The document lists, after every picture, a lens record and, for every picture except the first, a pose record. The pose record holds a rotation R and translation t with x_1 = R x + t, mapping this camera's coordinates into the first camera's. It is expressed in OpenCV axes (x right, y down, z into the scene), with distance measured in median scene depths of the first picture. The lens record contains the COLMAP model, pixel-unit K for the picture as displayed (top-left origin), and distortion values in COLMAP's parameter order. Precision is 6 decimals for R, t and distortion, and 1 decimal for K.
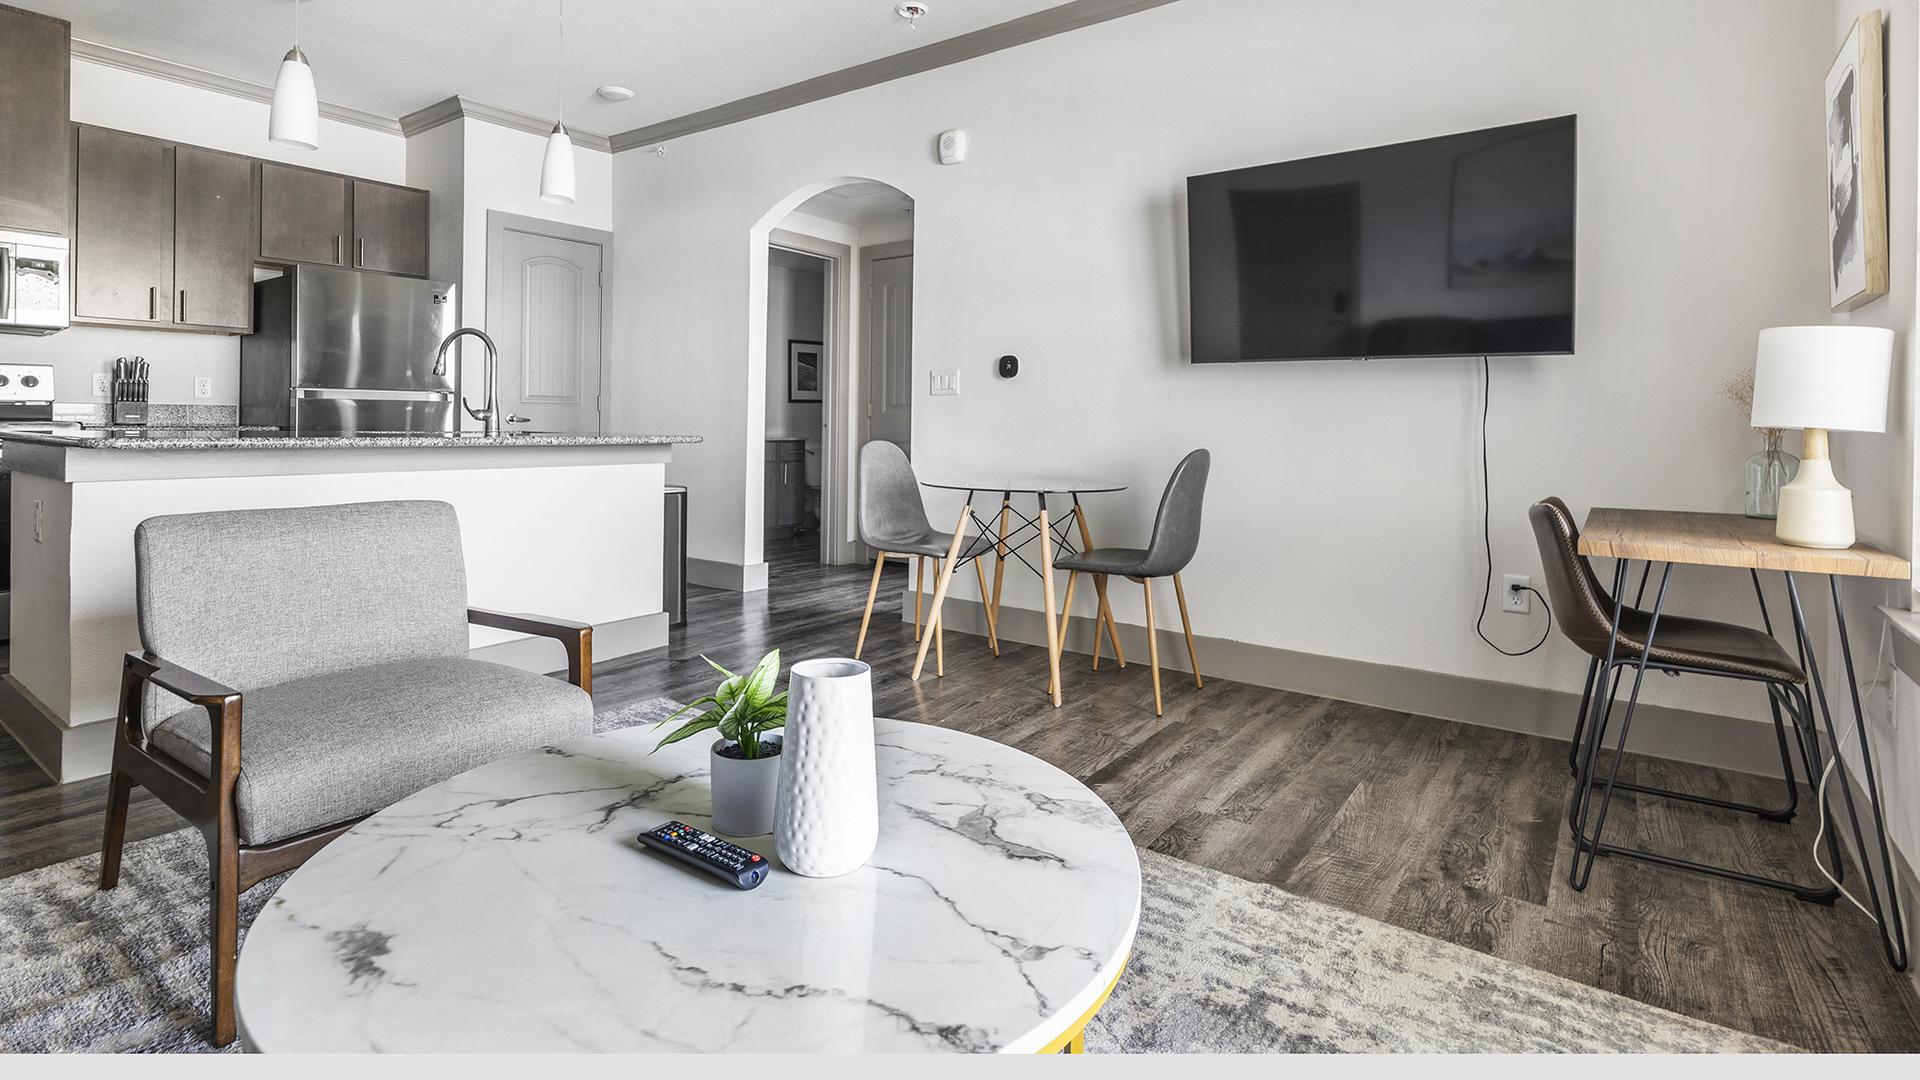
lens RADIAL K [[923.5, 0, 975.9], [0, 923.5, 418.5], [0, 0, 1]] dist [0.006222, 0.000504]
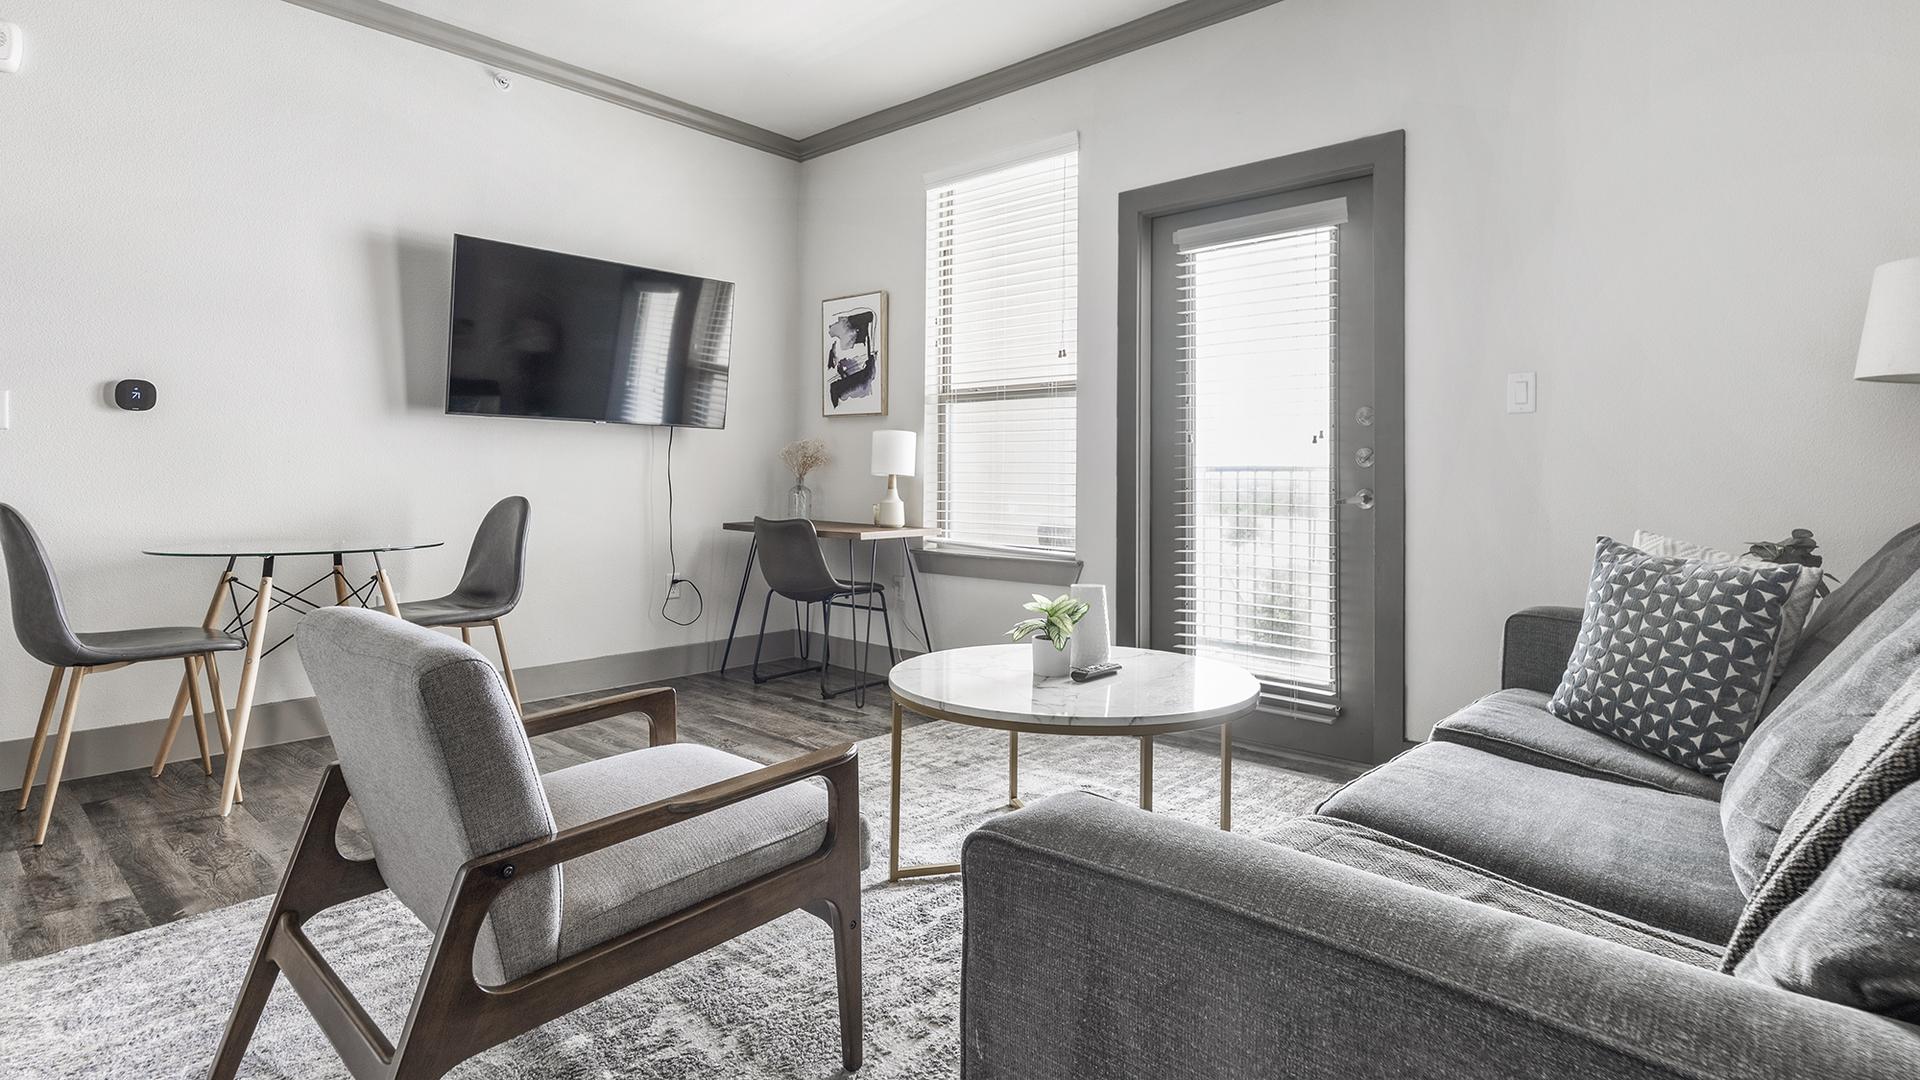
lens RADIAL K [[950.0, 0, 994.9], [0, 950.0, 472.2], [0, 0, 1]] dist [0.002741, 0.000781]
pose [[0.095459, -0.007268, 0.995407, -0.558798], [-0.010002, 0.999916, 0.008260, -0.006701], [-0.995383, -0.010745, 0.095378, 0.223561]]
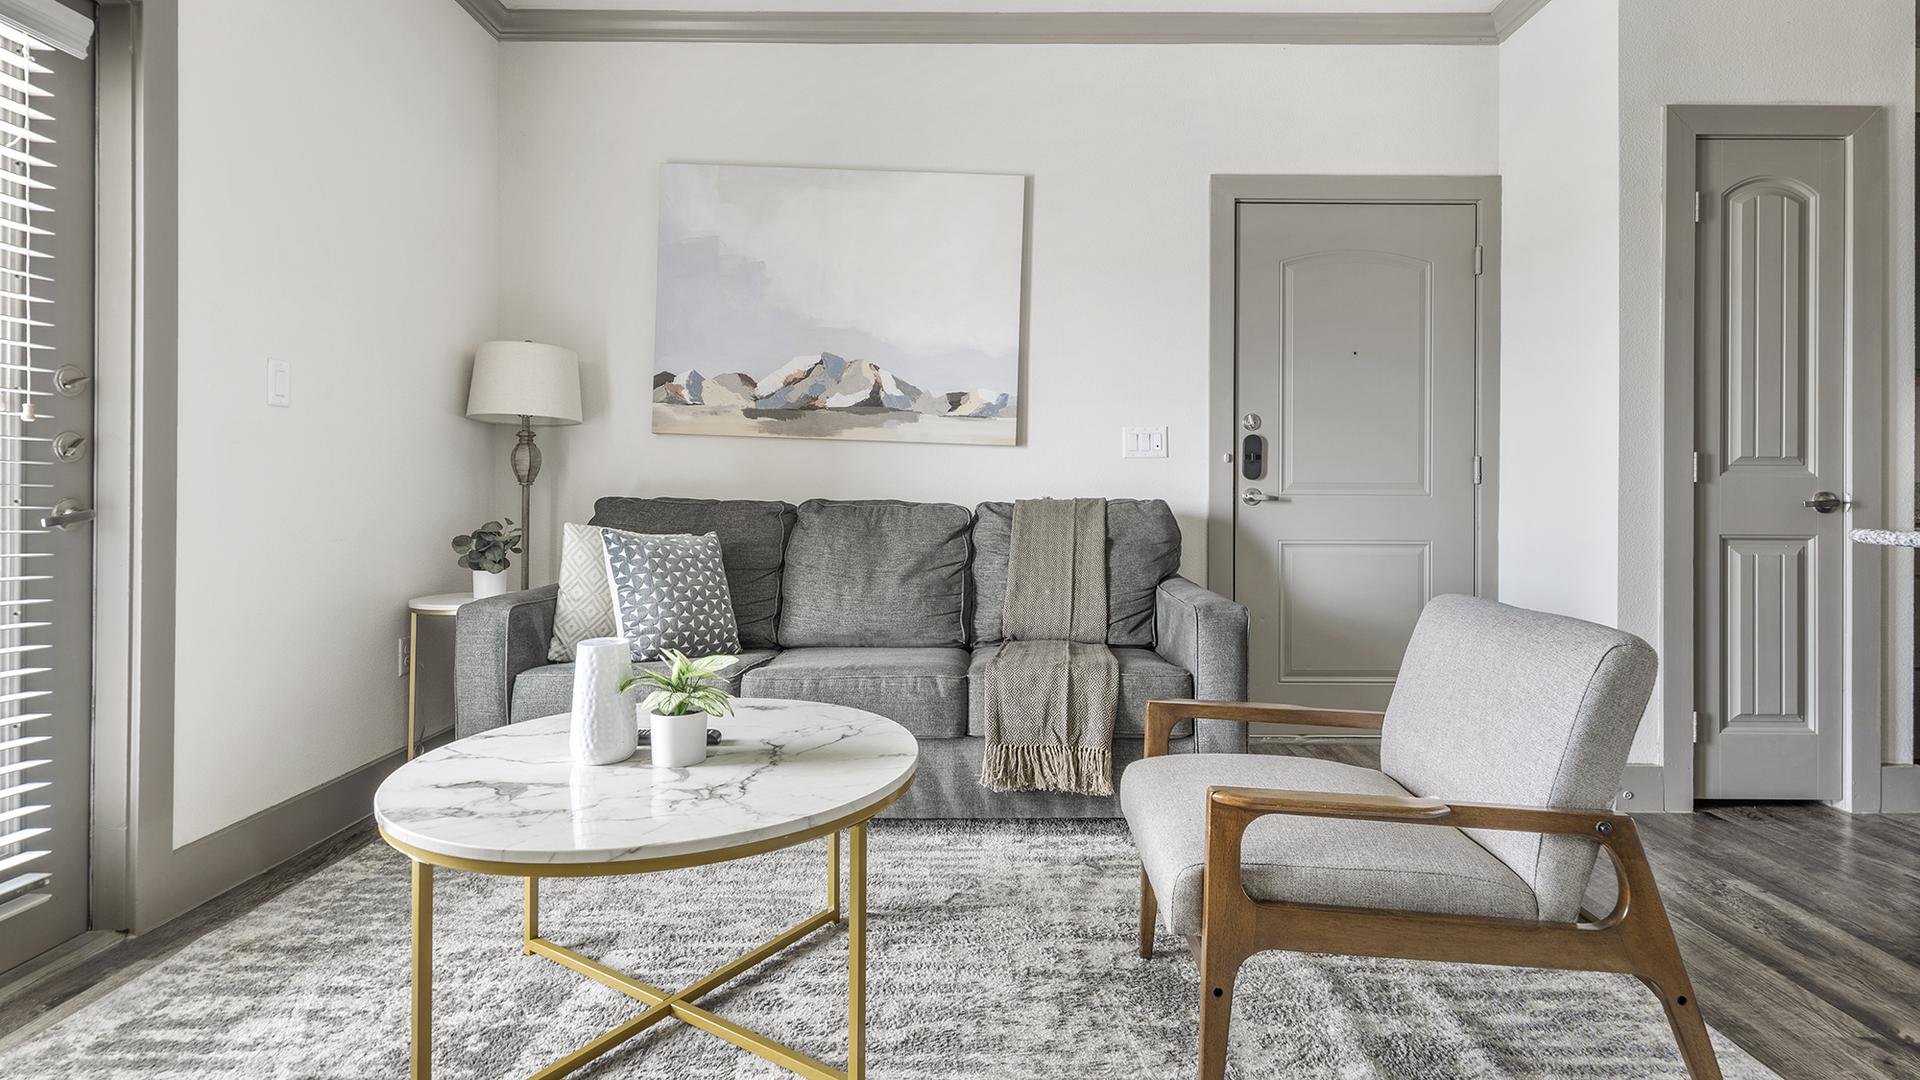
lens RADIAL K [[950.0, 0, 970.0], [0, 950.0, 482.1], [0, 0, 1]] dist [0.002741, 0.000781]
pose [[-0.814811, -0.019955, -0.579384, 0.067166], [-0.013580, 0.999790, -0.015336, 0.002193], [0.579568, -0.004628, -0.814911, 0.594671]]
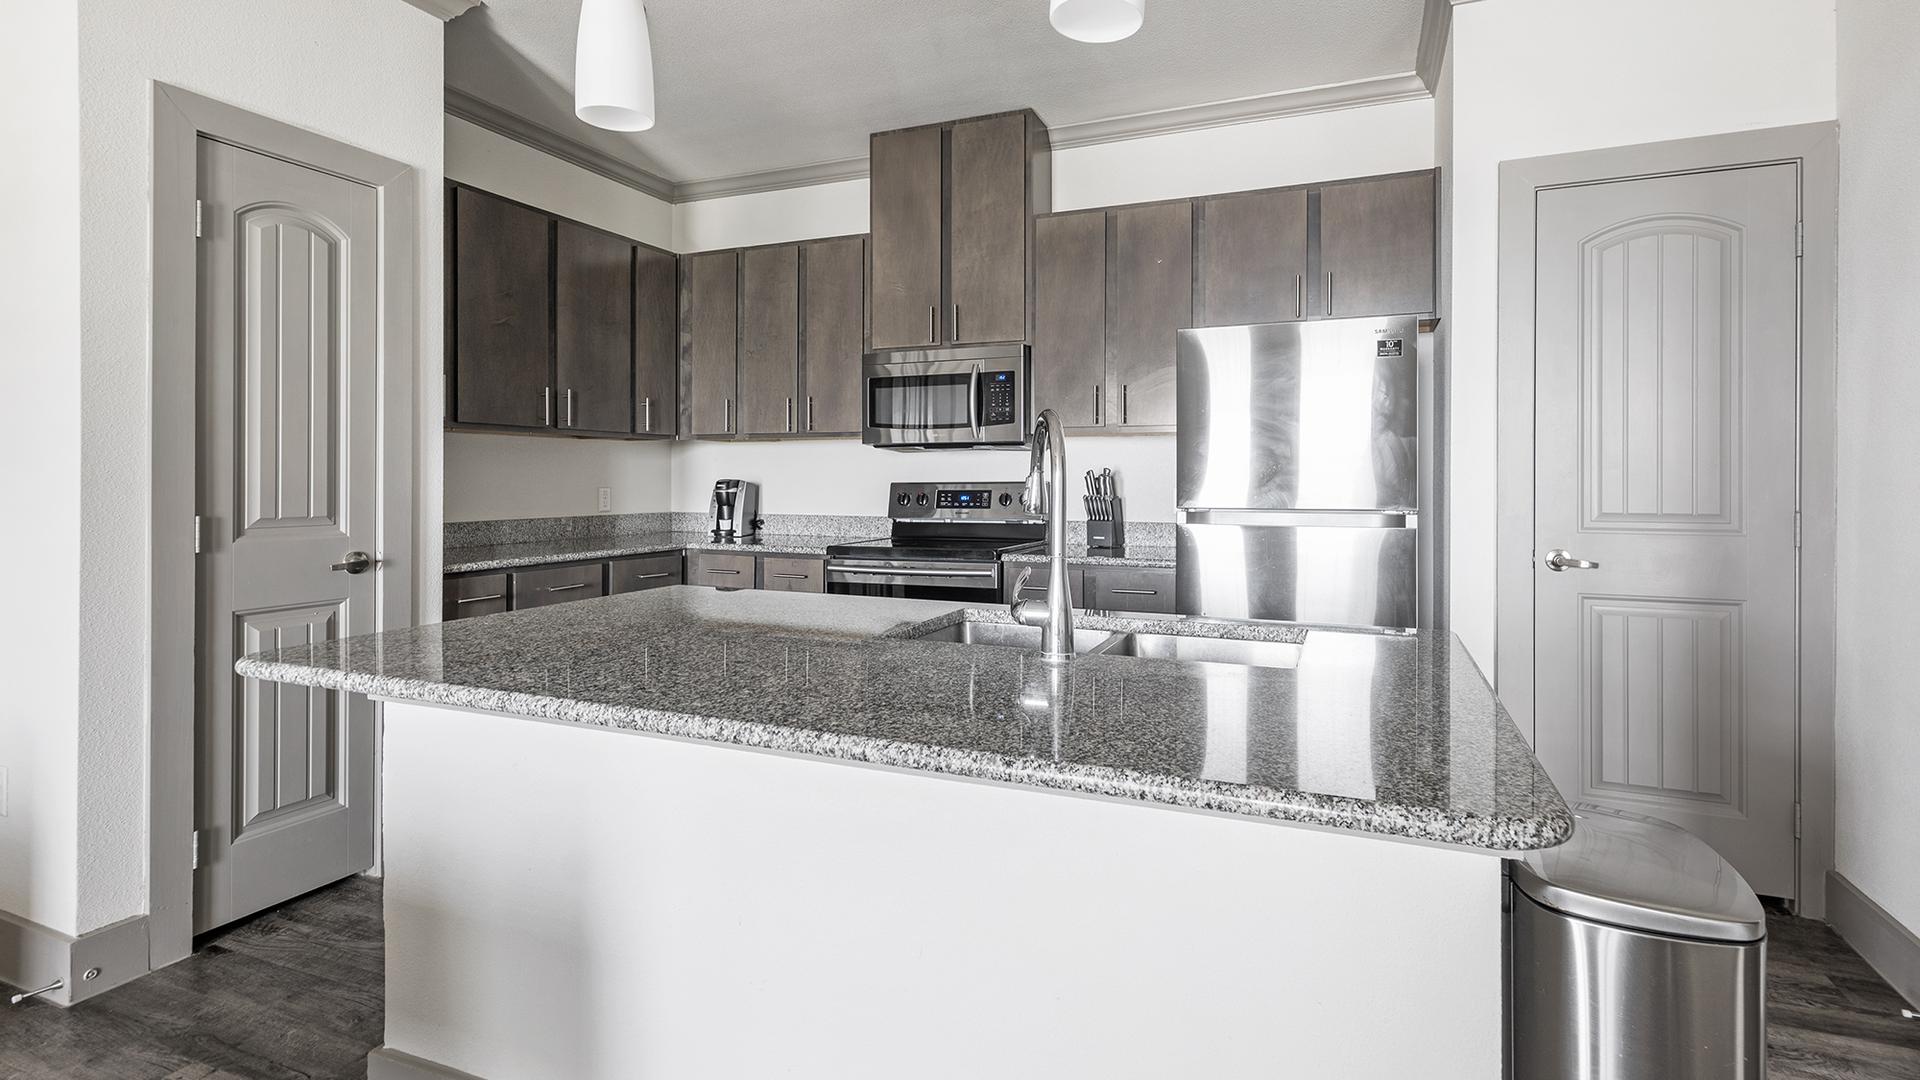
lens RADIAL K [[923.5, 0, 978.2], [0, 923.5, 479.8], [0, 0, 1]] dist [0.006222, 0.000504]
pose [[0.227645, -0.010261, -0.973690, -0.092796], [0.003006, 0.999947, -0.009835, -0.045639], [0.973740, -0.000688, 0.227663, 0.656631]]
